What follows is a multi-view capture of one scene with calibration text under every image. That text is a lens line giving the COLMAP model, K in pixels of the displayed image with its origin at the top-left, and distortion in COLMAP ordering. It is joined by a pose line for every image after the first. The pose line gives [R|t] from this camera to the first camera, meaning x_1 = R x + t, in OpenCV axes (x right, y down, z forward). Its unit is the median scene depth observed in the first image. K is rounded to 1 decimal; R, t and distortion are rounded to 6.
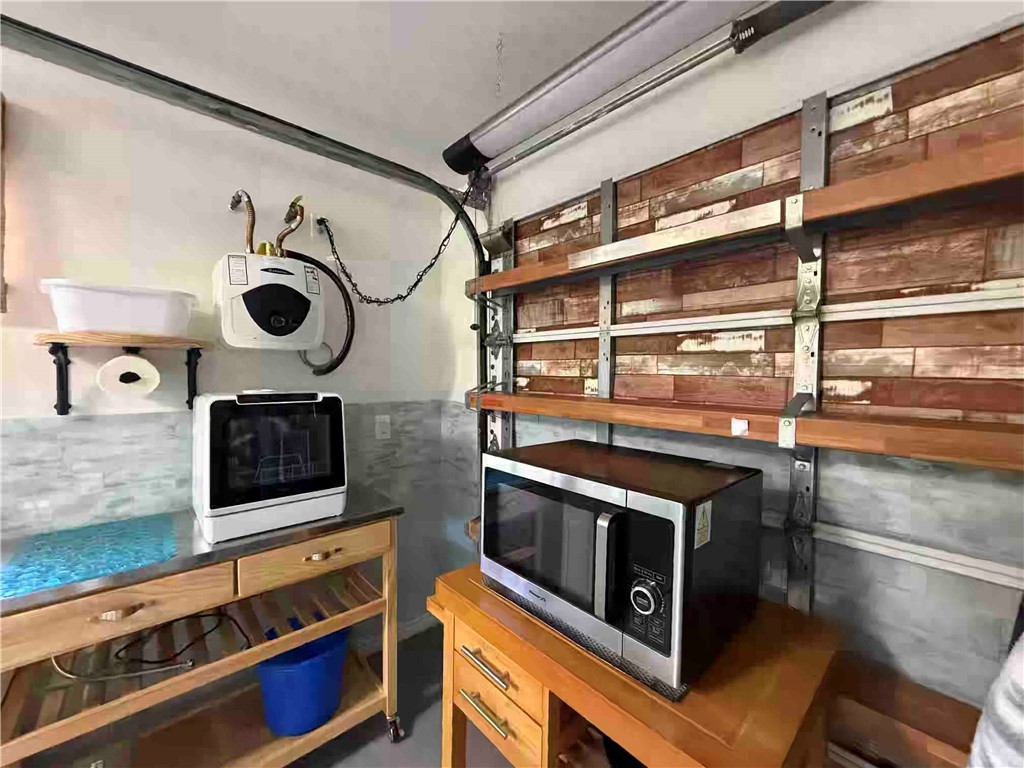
lens RADIAL K [[408.2, 0, 509.2], [0, 408.2, 386.5], [0, 0, 1]] dist [0.001014, 0.000099]
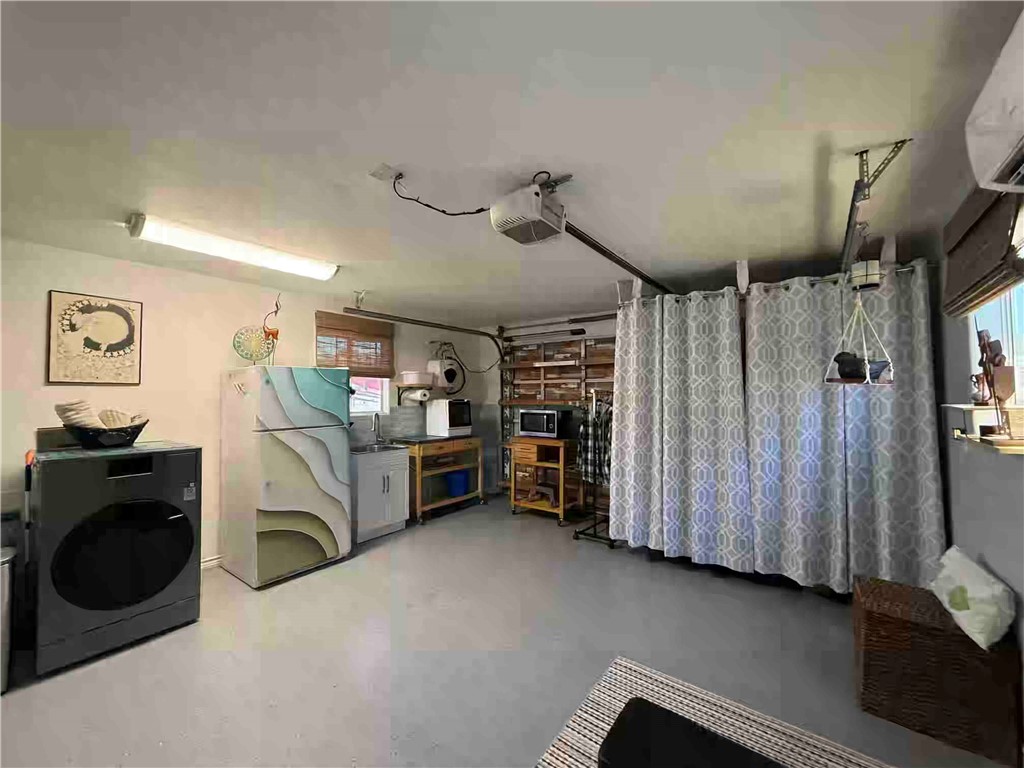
lens RADIAL K [[407.8, 0, 512.6], [0, 407.8, 385.6], [0, 0, 1]] dist [0.001274, 0.000238]
pose [[0.981949, -0.005986, 0.189050, -0.707742], [0.016421, 0.998423, -0.053677, 0.091424], [-0.188431, 0.055812, 0.980499, -2.488326]]
